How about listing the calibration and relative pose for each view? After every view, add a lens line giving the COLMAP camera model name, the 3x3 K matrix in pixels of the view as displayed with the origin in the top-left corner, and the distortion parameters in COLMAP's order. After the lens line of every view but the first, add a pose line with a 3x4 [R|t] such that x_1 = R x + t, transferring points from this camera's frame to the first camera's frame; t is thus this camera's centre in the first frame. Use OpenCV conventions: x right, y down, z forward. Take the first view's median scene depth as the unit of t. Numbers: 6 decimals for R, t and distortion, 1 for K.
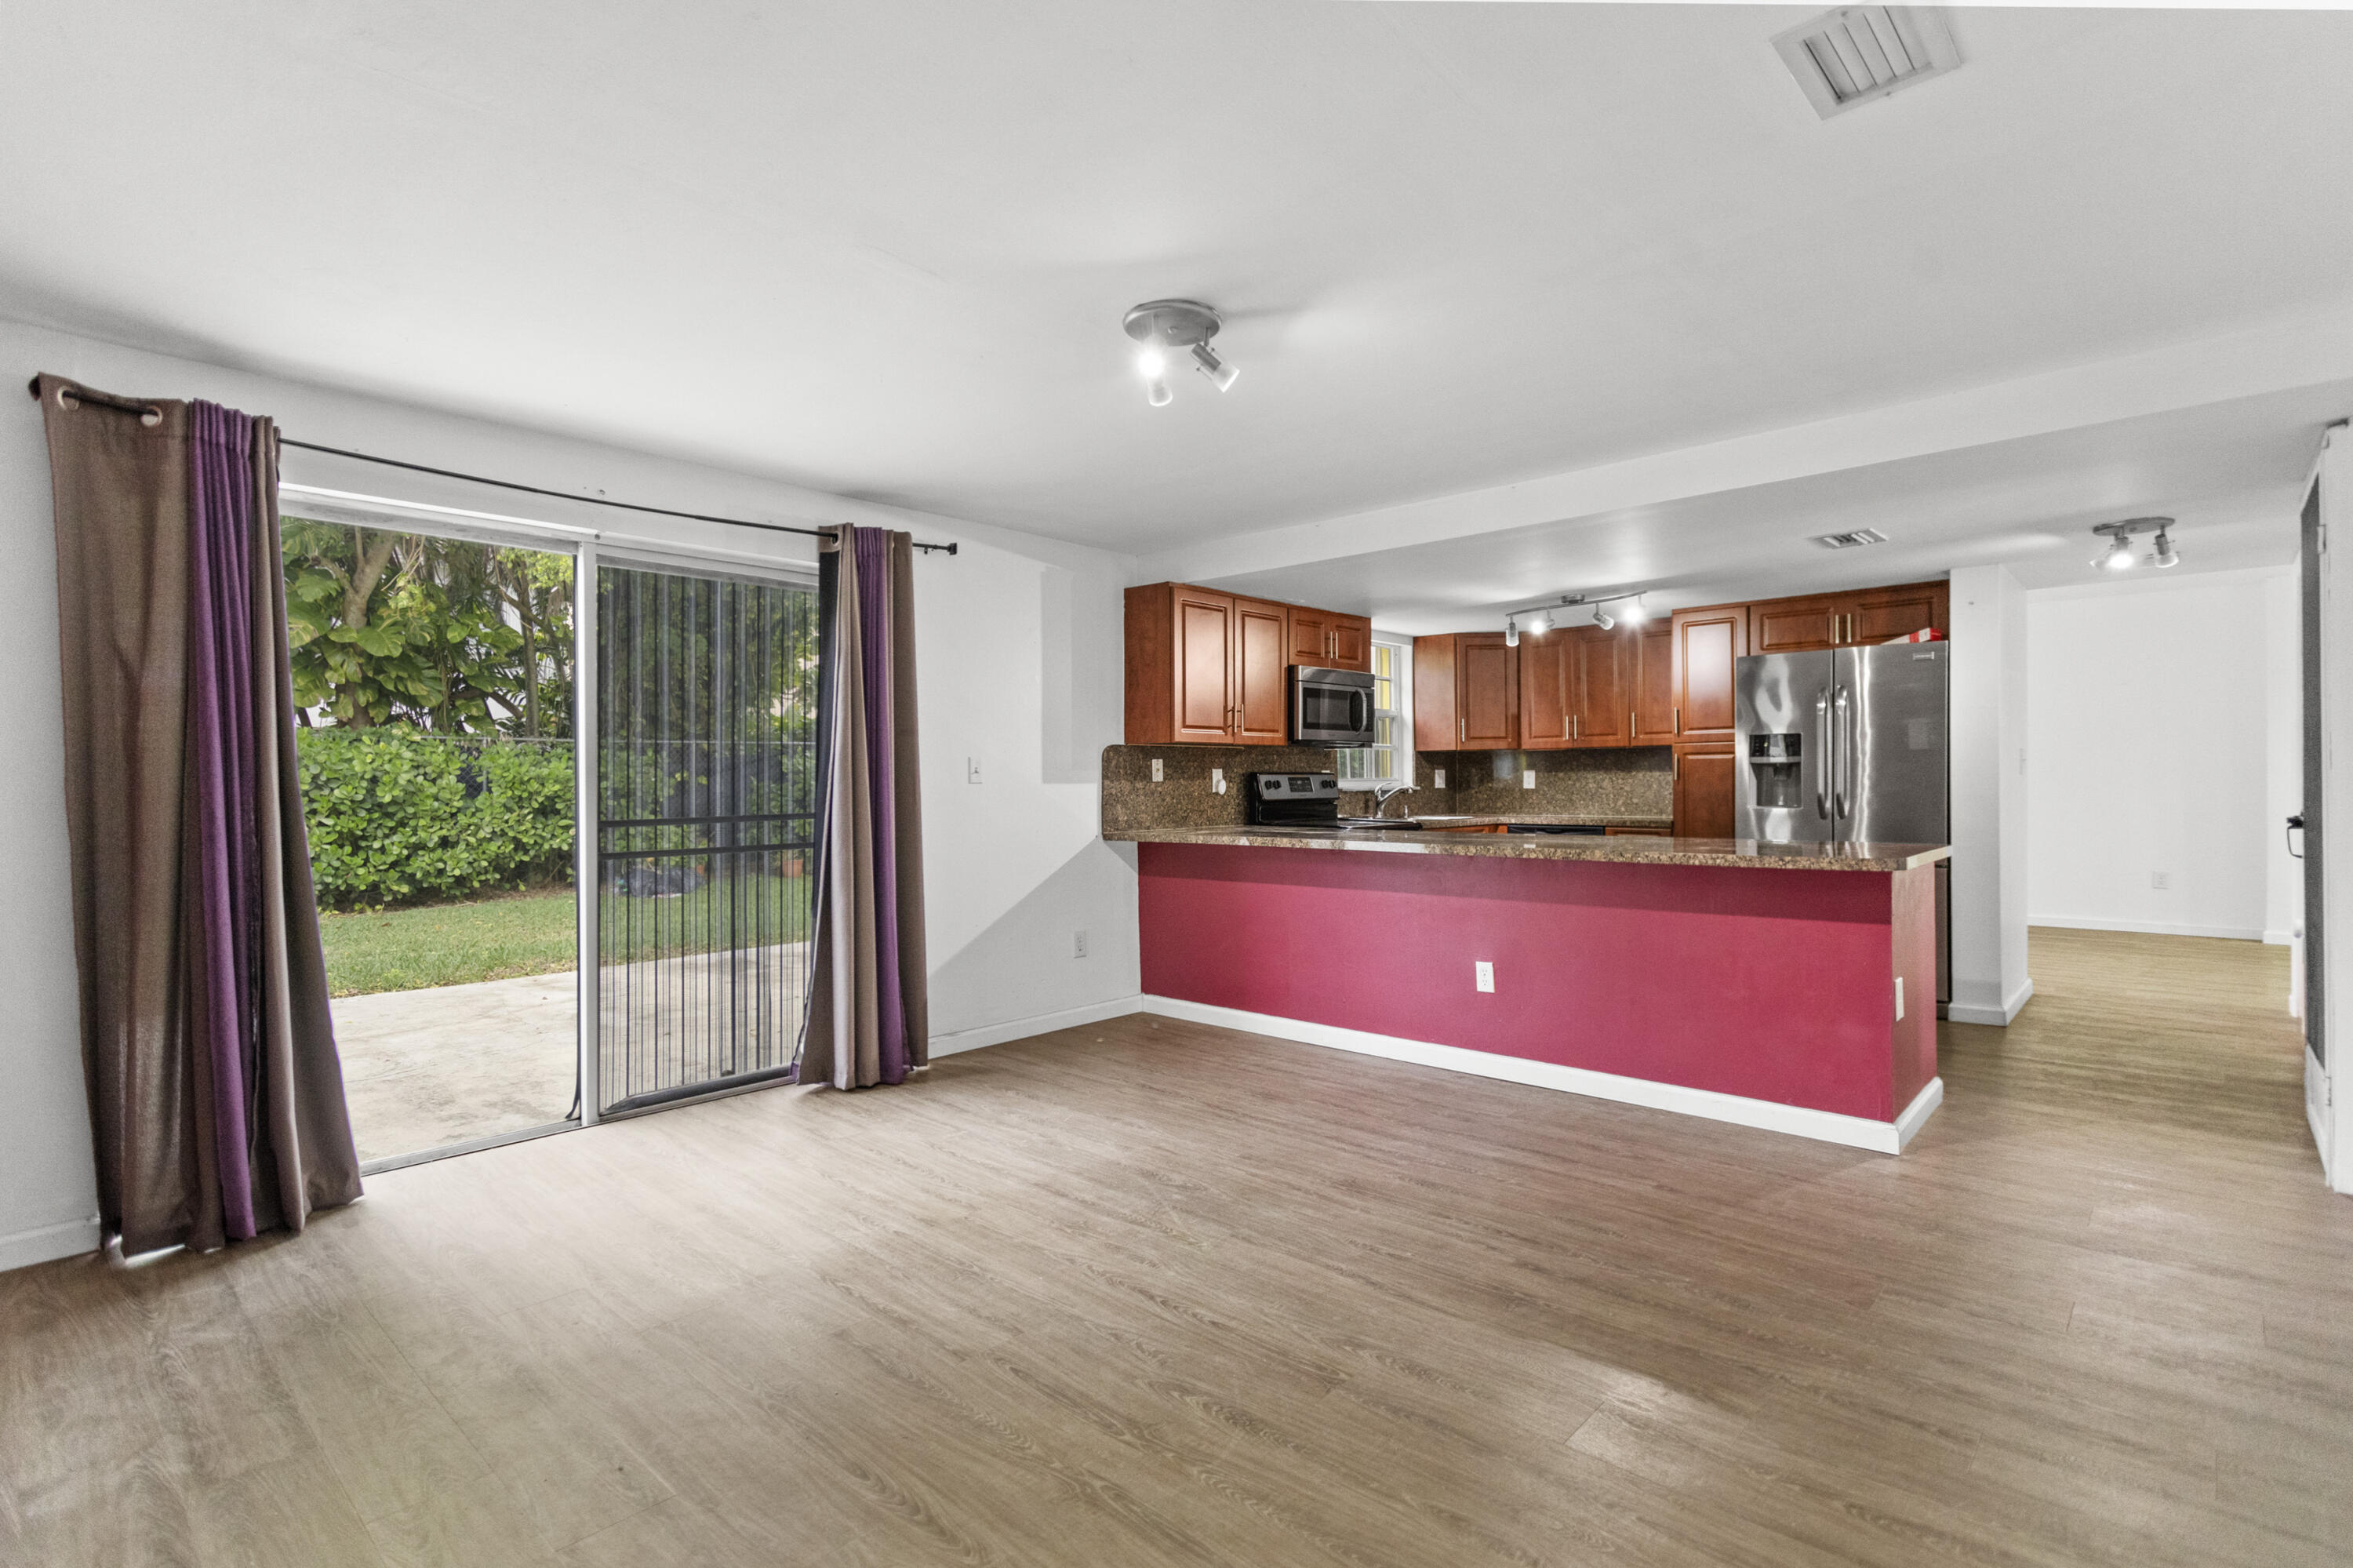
lens RADIAL K [[1126.4, 0, 1176.5], [0, 1126.4, 784.0], [0, 0, 1]] dist [-0.000272, -0.000037]
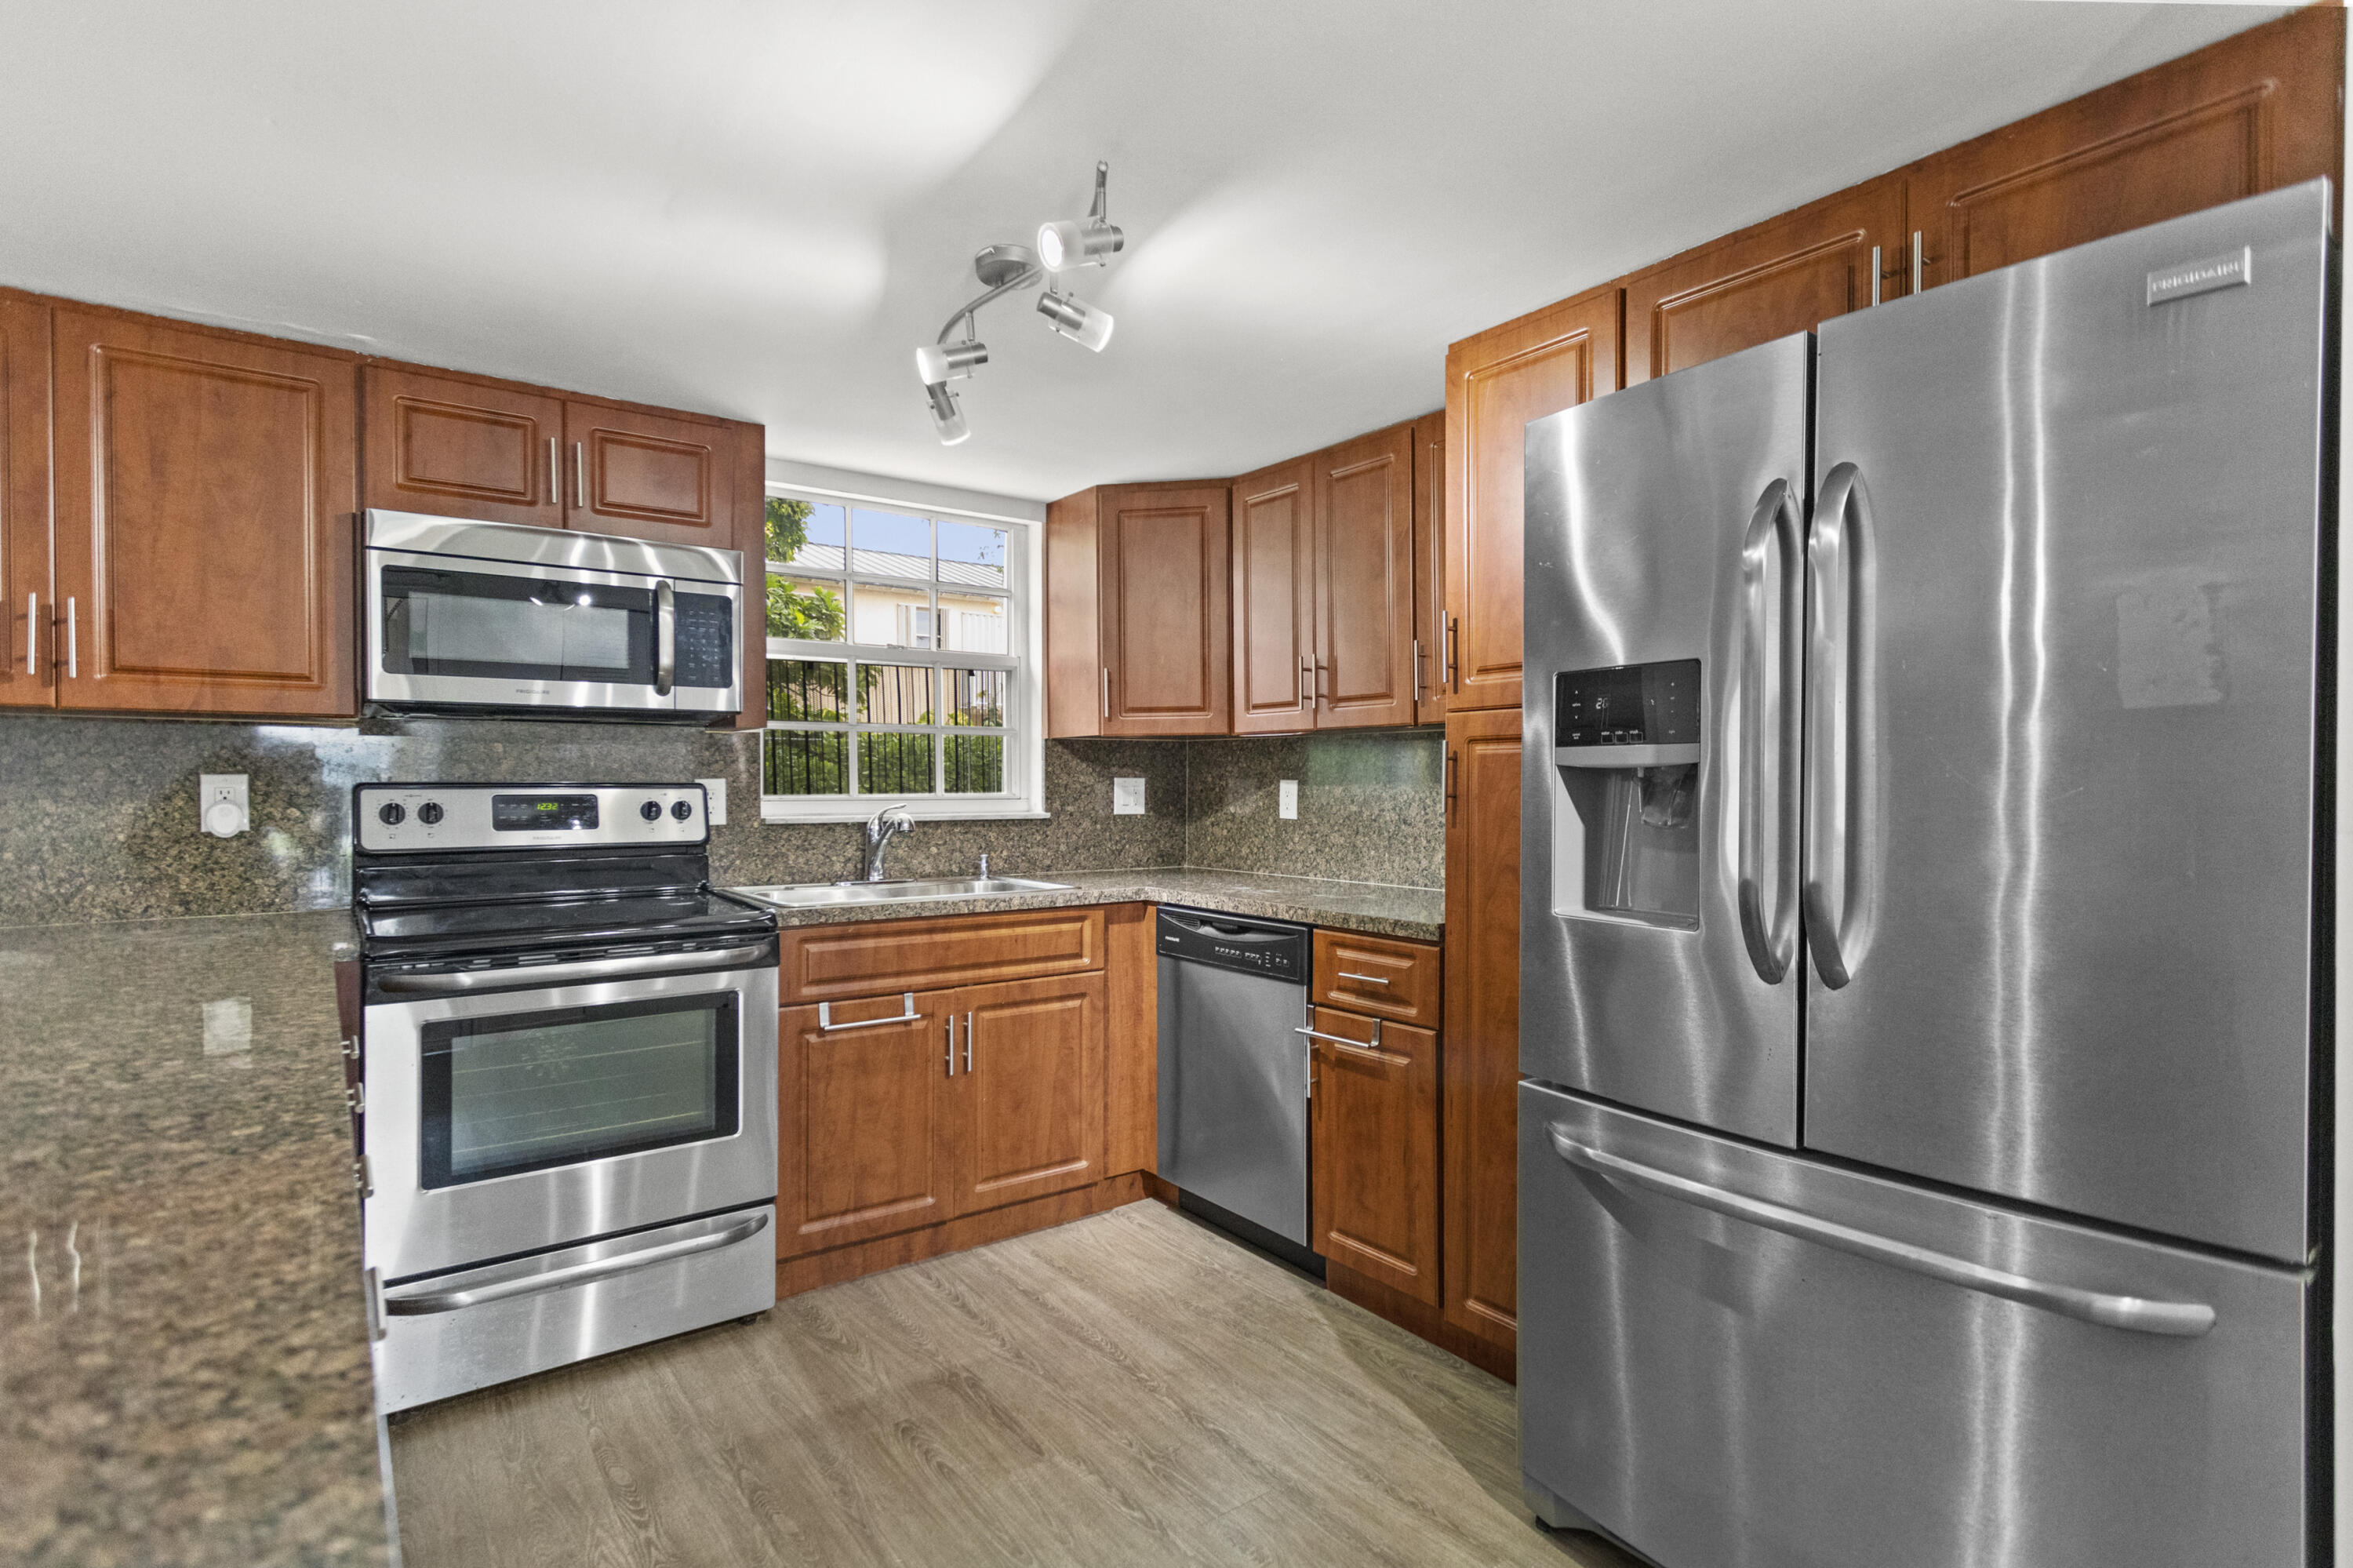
lens RADIAL K [[1166.5, 0, 1176.5], [0, 1166.5, 784.0], [0, 0, 1]] dist [0.000096, 0.000030]
pose [[0.983271, 0.012911, -0.181689, 0.368682], [-0.012268, 0.999914, 0.004662, -0.013093], [0.181733, -0.002355, 0.983345, 0.535280]]
